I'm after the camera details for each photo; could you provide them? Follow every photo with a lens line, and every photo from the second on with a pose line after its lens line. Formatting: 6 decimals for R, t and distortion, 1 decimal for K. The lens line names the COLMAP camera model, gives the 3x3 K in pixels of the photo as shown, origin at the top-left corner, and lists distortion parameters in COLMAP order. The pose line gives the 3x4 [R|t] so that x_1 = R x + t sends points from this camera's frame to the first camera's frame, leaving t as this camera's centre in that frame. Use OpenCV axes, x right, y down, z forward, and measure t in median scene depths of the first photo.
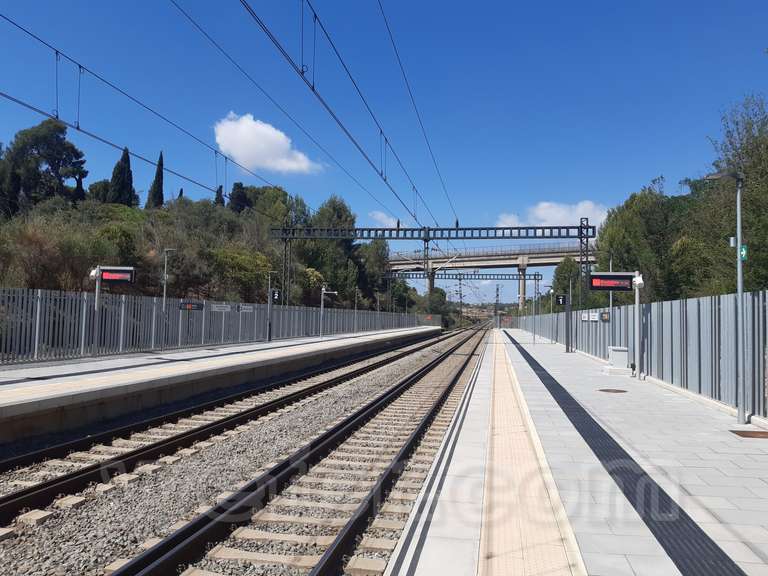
lens RADIAL K [[604.8, 0, 384.0], [0, 604.8, 288.0], [0, 0, 1]] dist [0.011994, -0.077834]
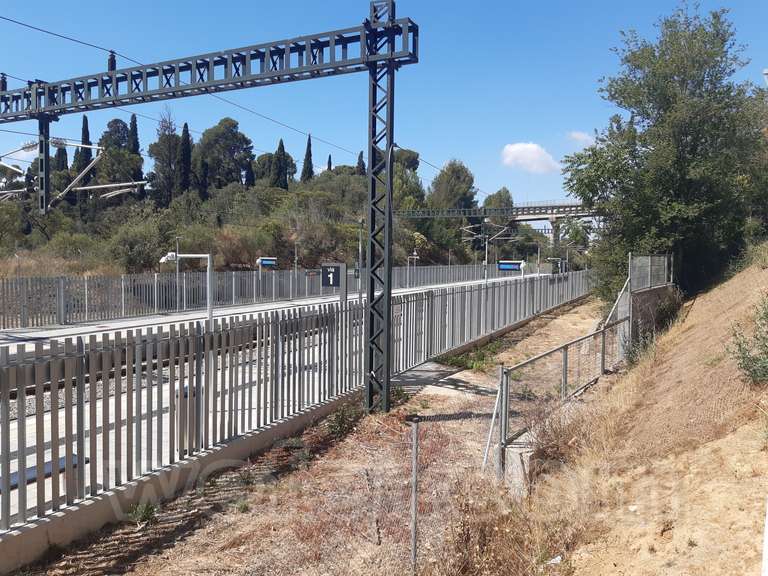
lens RADIAL K [[589.2, 0, 384.0], [0, 589.2, 288.0], [0, 0, 1]] dist [0.025631, -0.085614]
pose [[0.968118, 0.000923, -0.250493, 0.088767], [0.023456, 0.995265, 0.094323, -0.024160], [0.249395, -0.097191, 0.963512, -0.169131]]
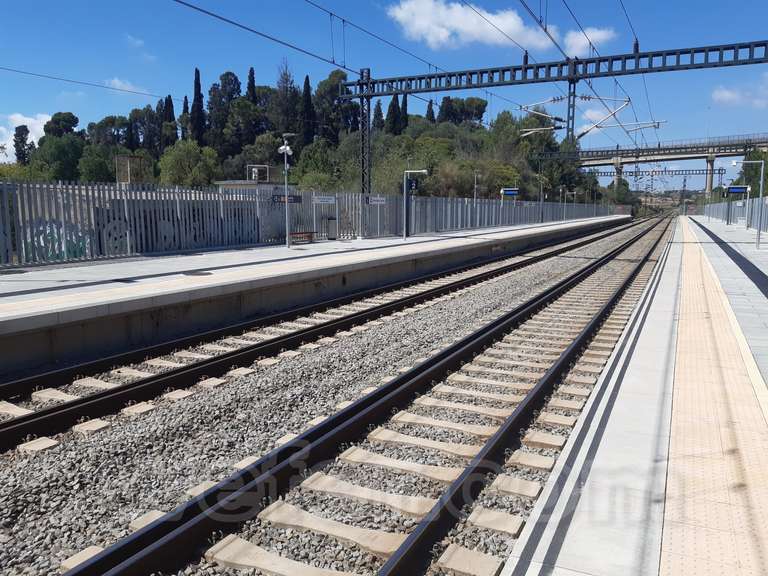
lens RADIAL K [[604.8, 0, 384.0], [0, 604.8, 288.0], [0, 0, 1]] dist [0.011994, -0.077834]
pose [[0.963150, 0.006211, -0.268894, -0.067719], [0.040428, 0.985033, 0.167560, -0.015826], [0.265911, -0.172256, 0.948483, -0.335518]]
